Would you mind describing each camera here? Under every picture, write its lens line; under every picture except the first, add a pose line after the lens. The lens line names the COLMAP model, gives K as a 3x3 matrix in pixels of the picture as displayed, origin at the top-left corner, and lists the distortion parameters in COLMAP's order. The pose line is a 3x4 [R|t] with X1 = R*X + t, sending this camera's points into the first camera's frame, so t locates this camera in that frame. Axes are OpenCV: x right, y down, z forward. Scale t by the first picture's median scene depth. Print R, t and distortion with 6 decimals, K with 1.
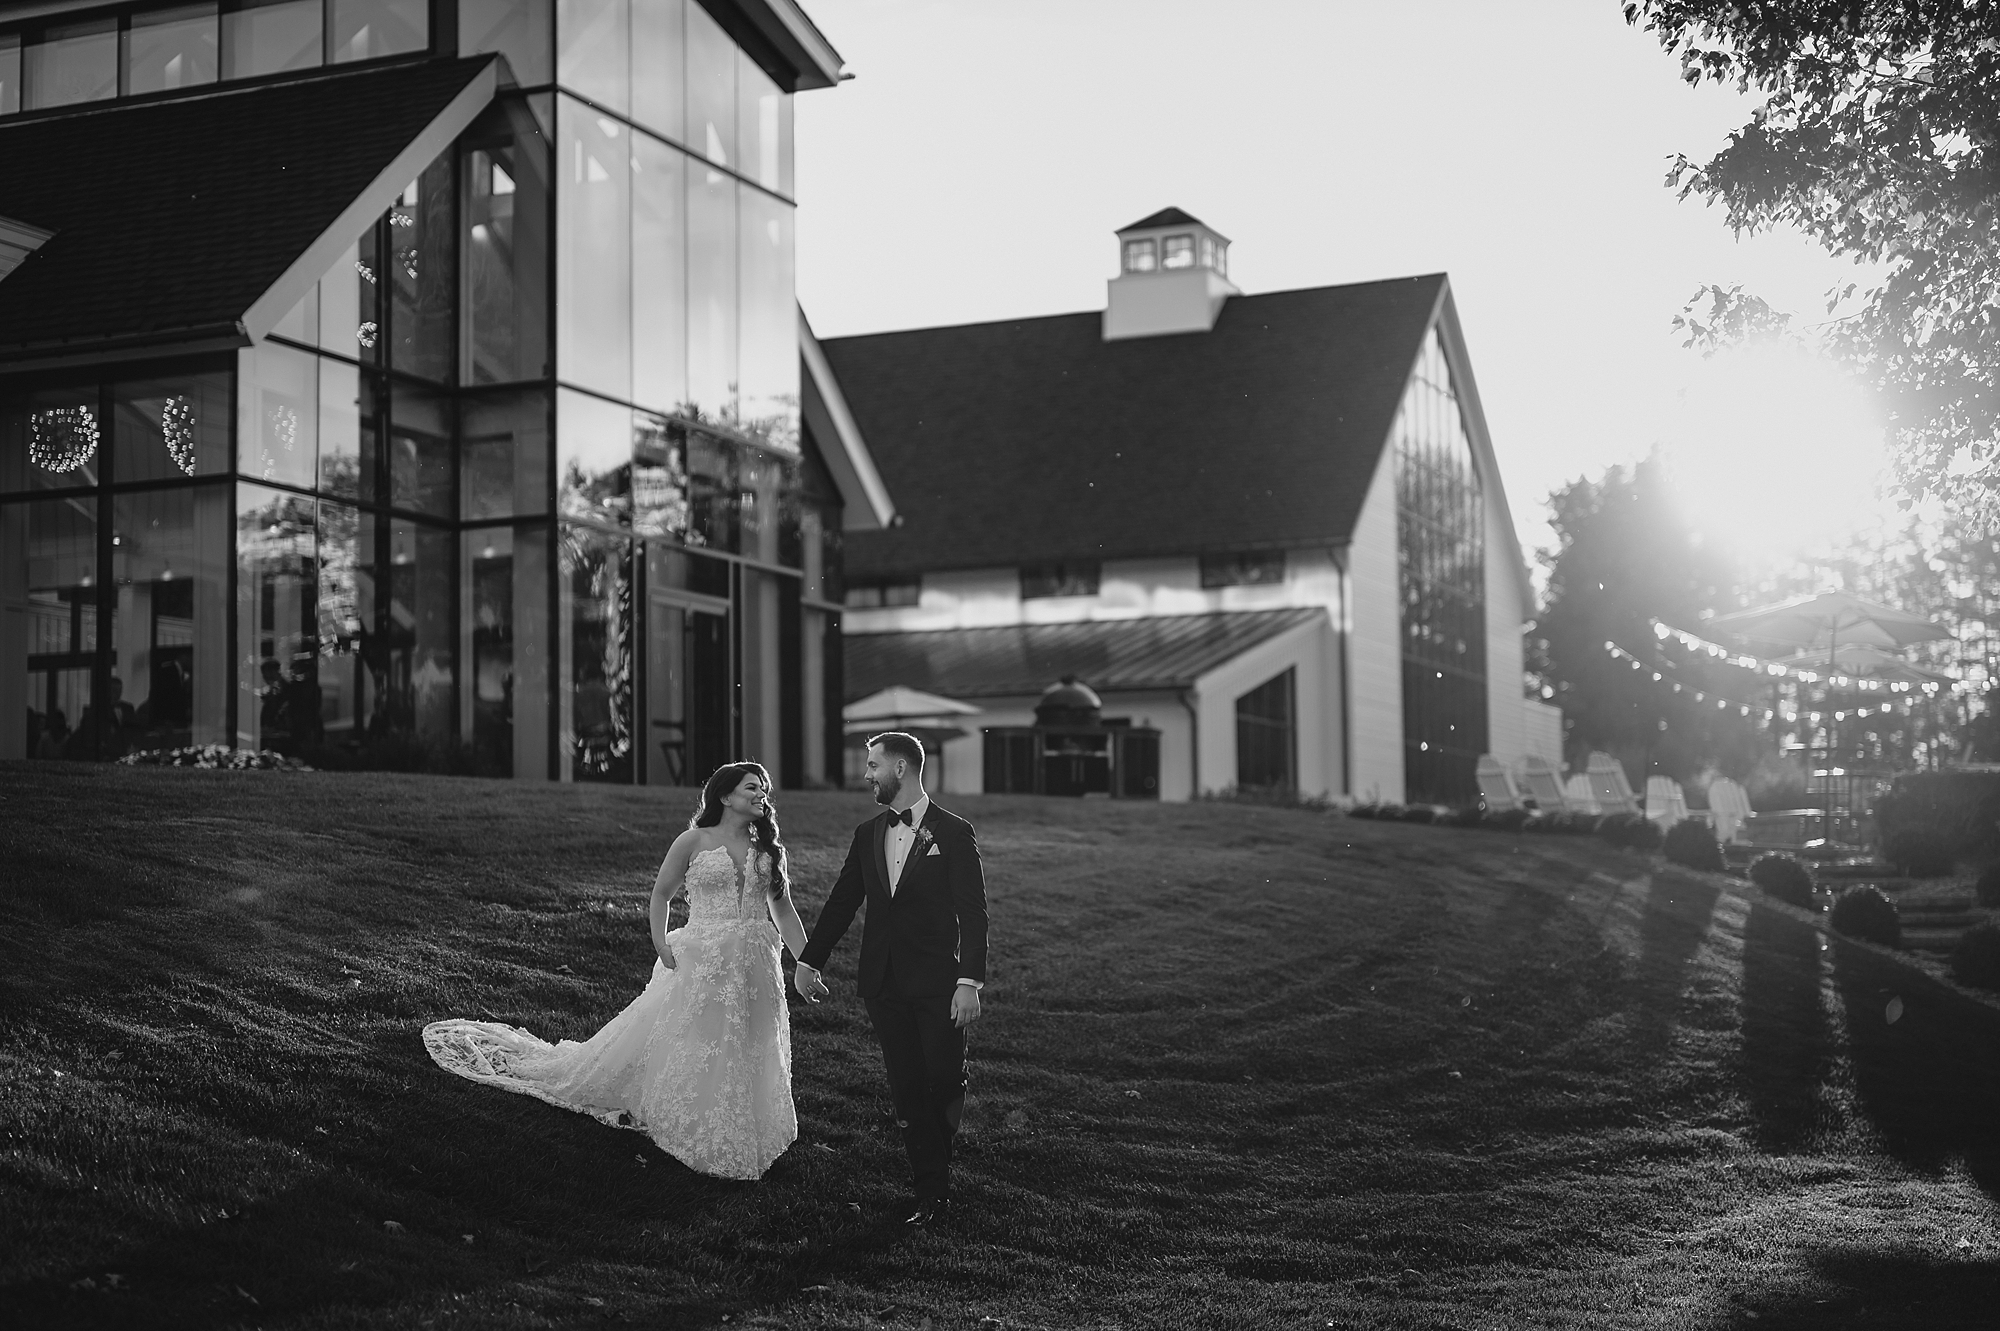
lens RADIAL K [[3086.5, 0, 970.0], [0, 3086.5, 670.1], [0, 0, 1]] dist [0.002812, 0.025100]
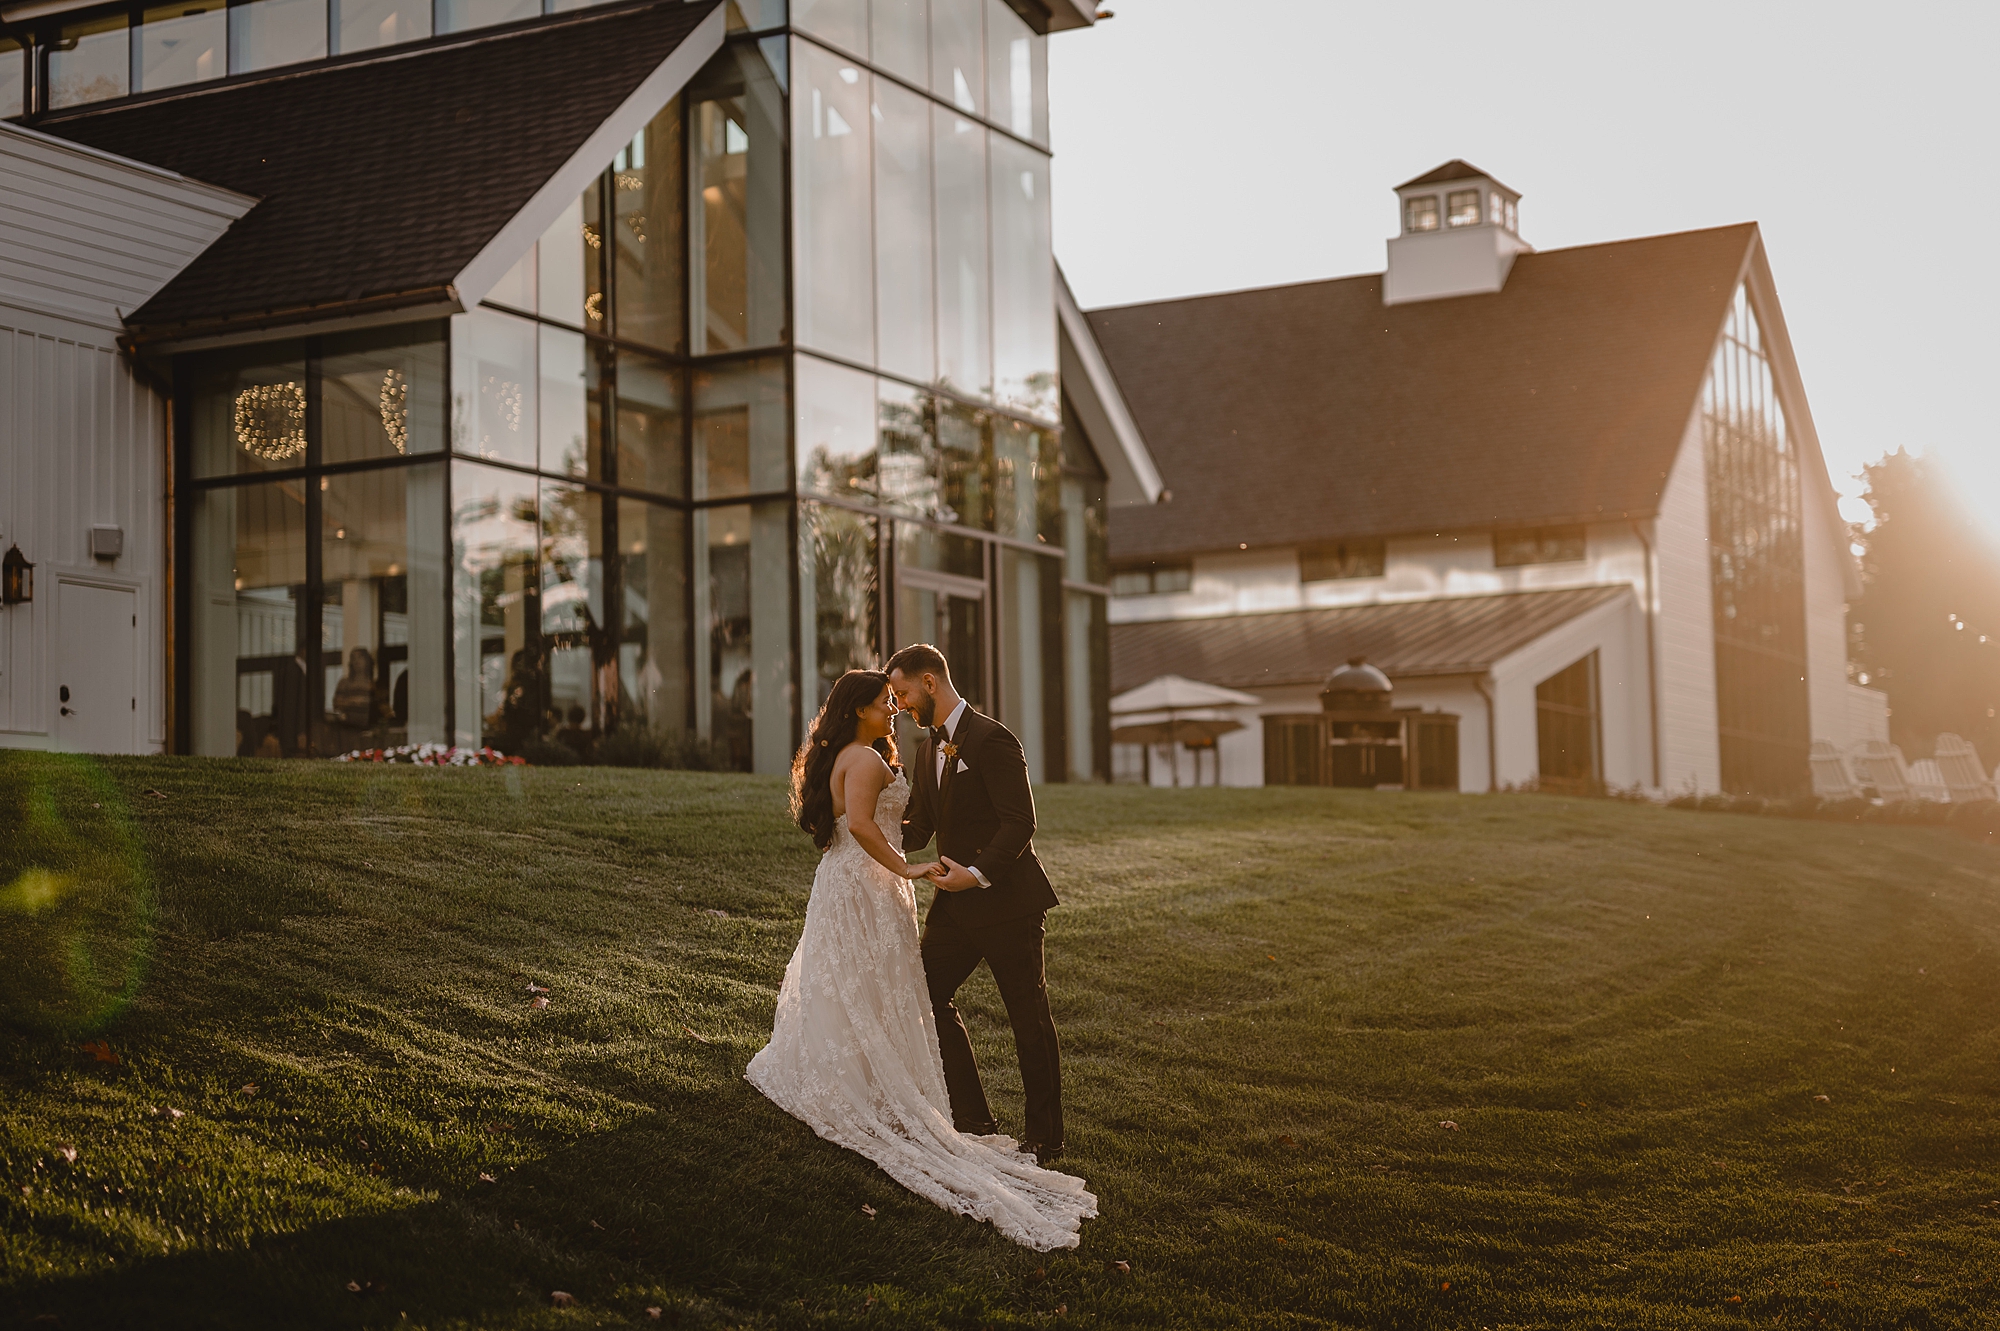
lens RADIAL K [[3209.2, 0, 1000.0], [0, 3209.2, 665.5], [0, 0, 1]] dist [-0.002855, 0.032136]
pose [[0.996974, -0.015014, -0.076278, -0.000753], [0.014932, 0.999887, -0.001645, 0.004744], [0.076294, 0.000501, 0.997085, 0.051387]]
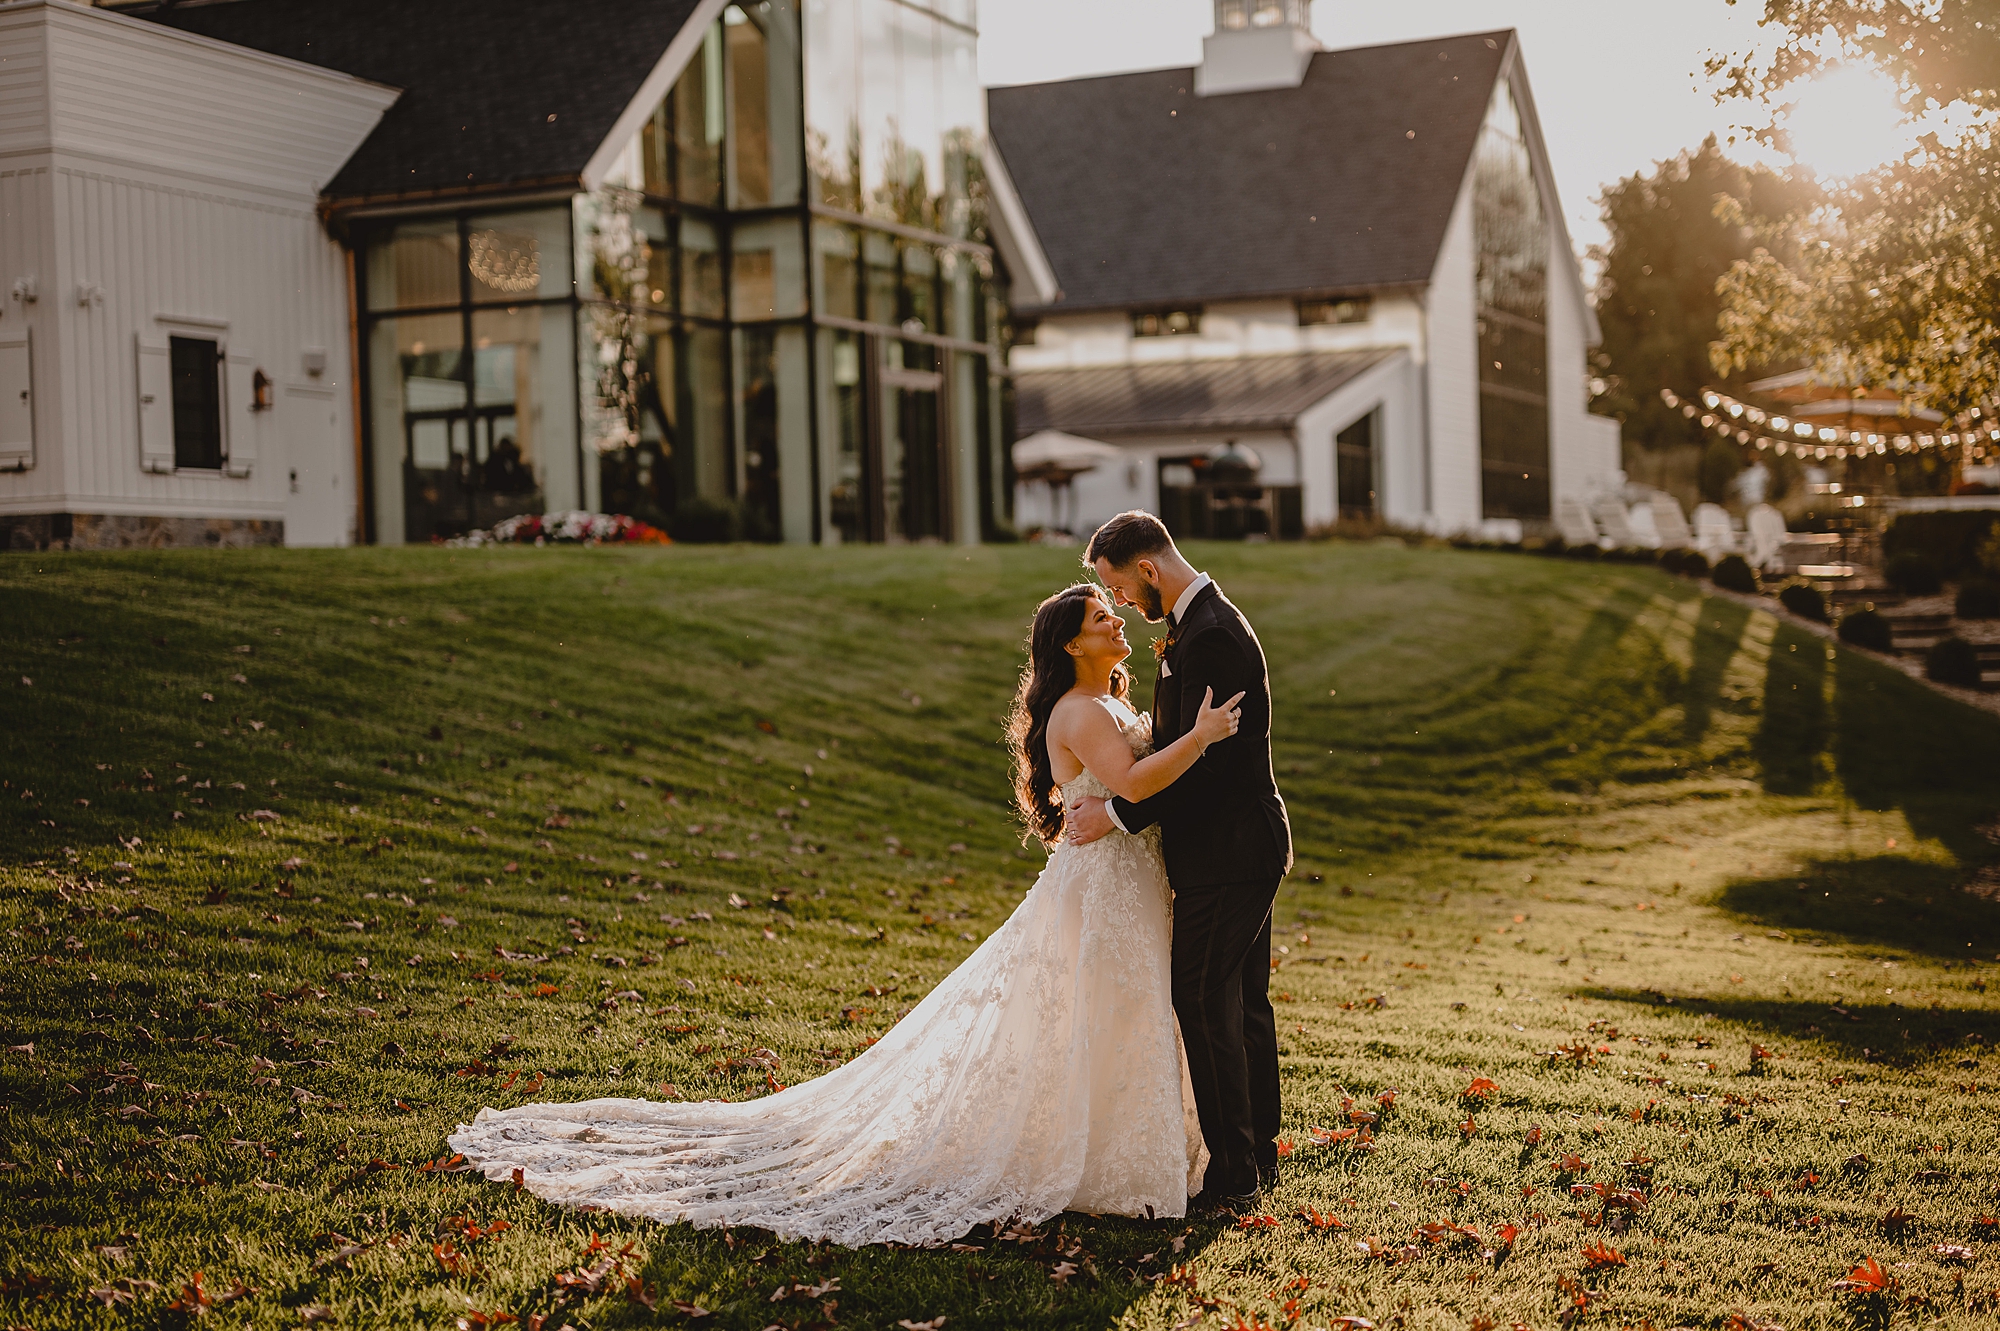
lens RADIAL K [[3229.3, 0, 1058.9], [0, 3229.3, 660.9], [0, 0, 1]] dist [0.003724, 0.004454]
pose [[0.999673, -0.016016, 0.019934, -0.070454], [0.014078, 0.995488, 0.093840, -0.036038], [-0.021347, -0.093528, 0.995388, -0.319732]]
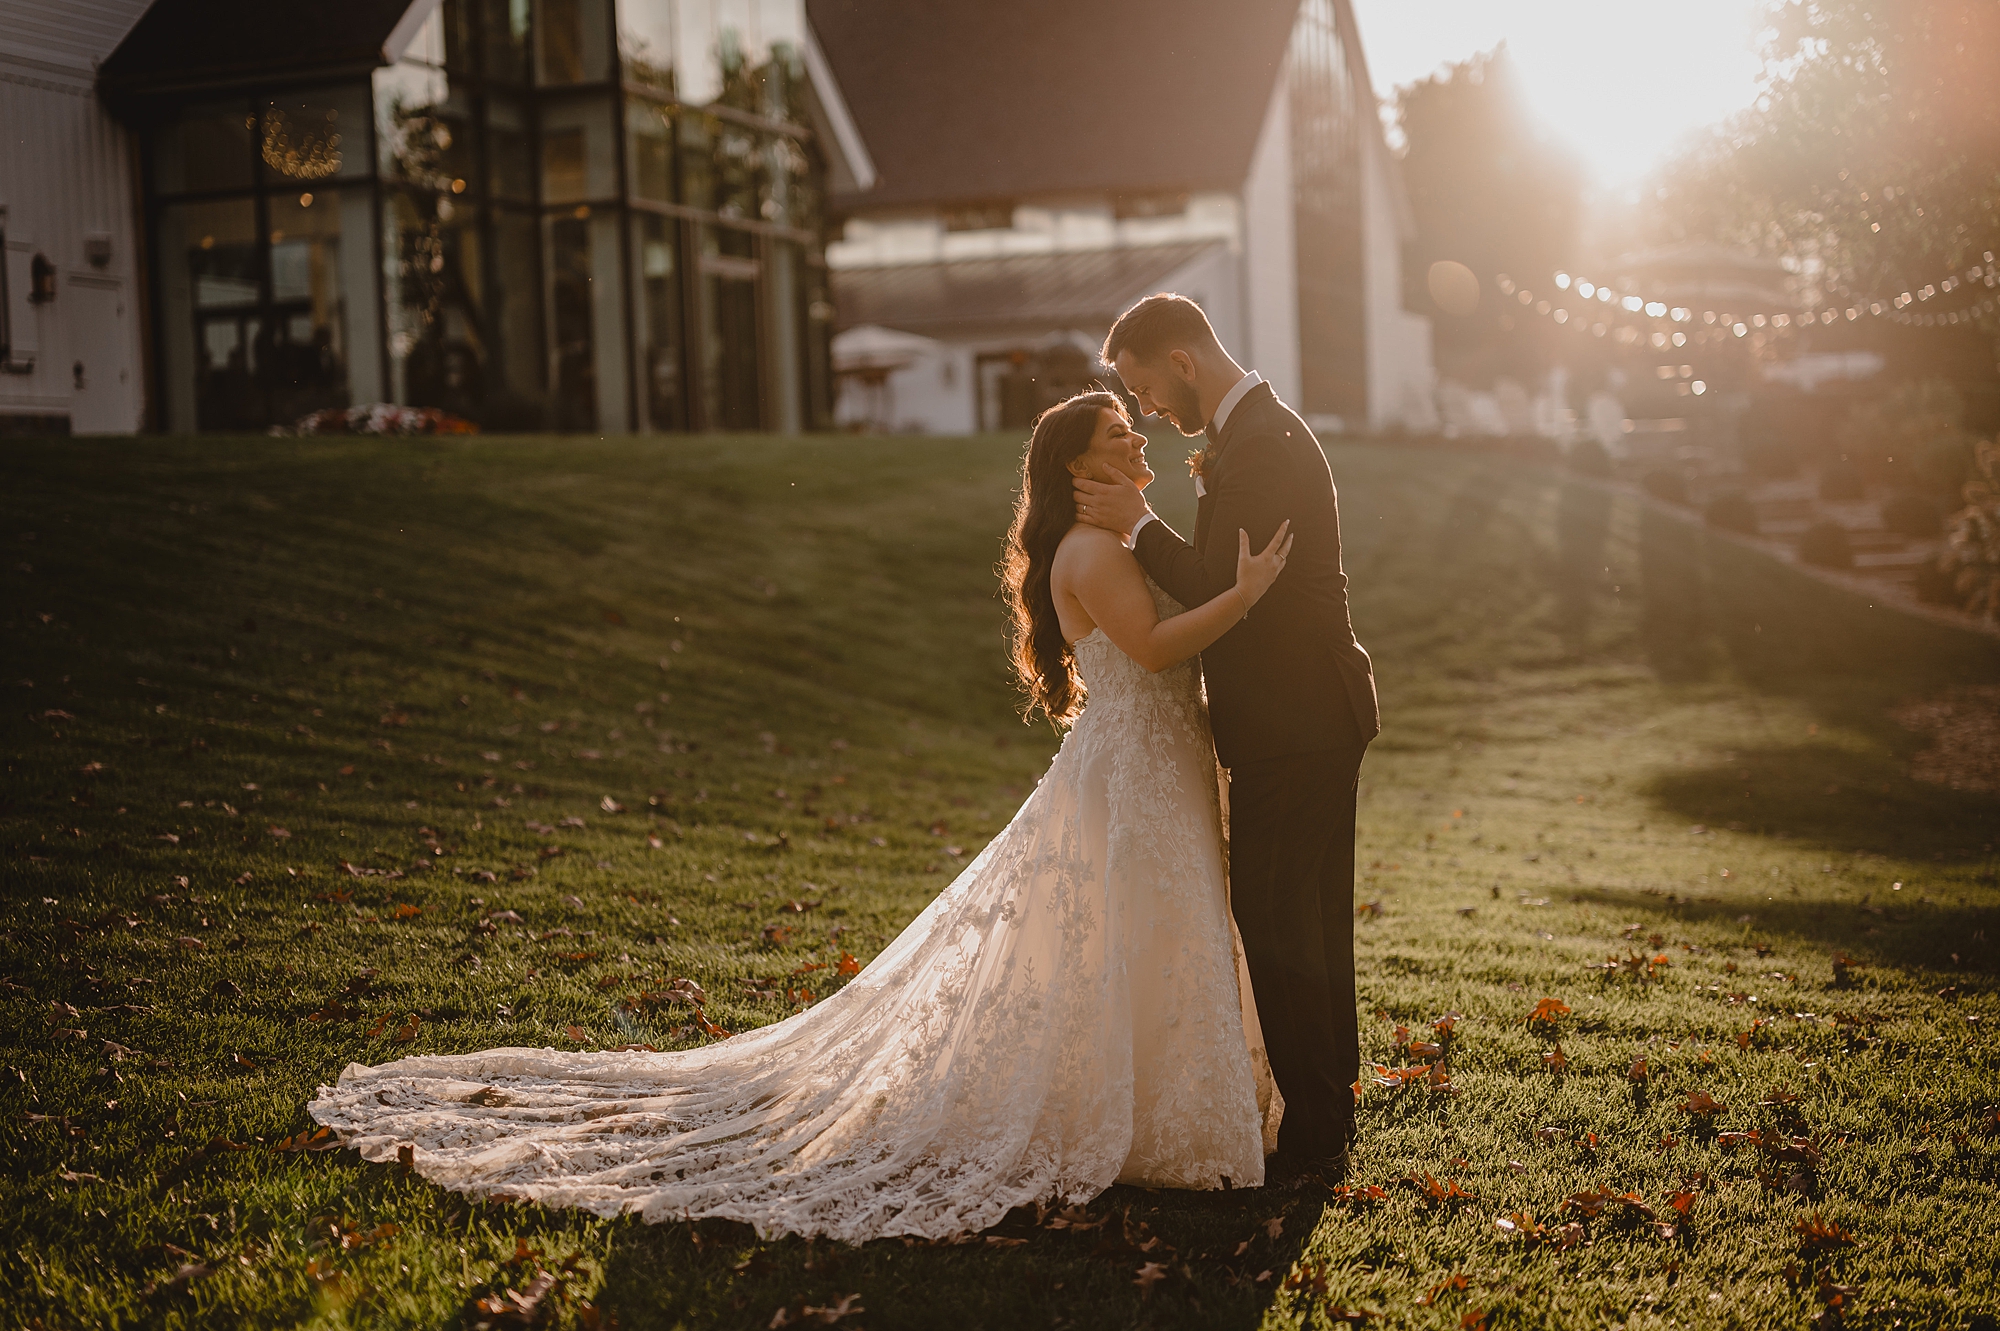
lens RADIAL K [[3209.2, 0, 1000.0], [0, 3209.2, 665.5], [0, 0, 1]] dist [-0.002855, 0.032136]
pose [[0.997404, -0.030138, 0.065403, -0.085608], [0.021891, 0.992123, 0.123337, -0.024000], [-0.068605, -0.121585, 0.990207, -0.255657]]
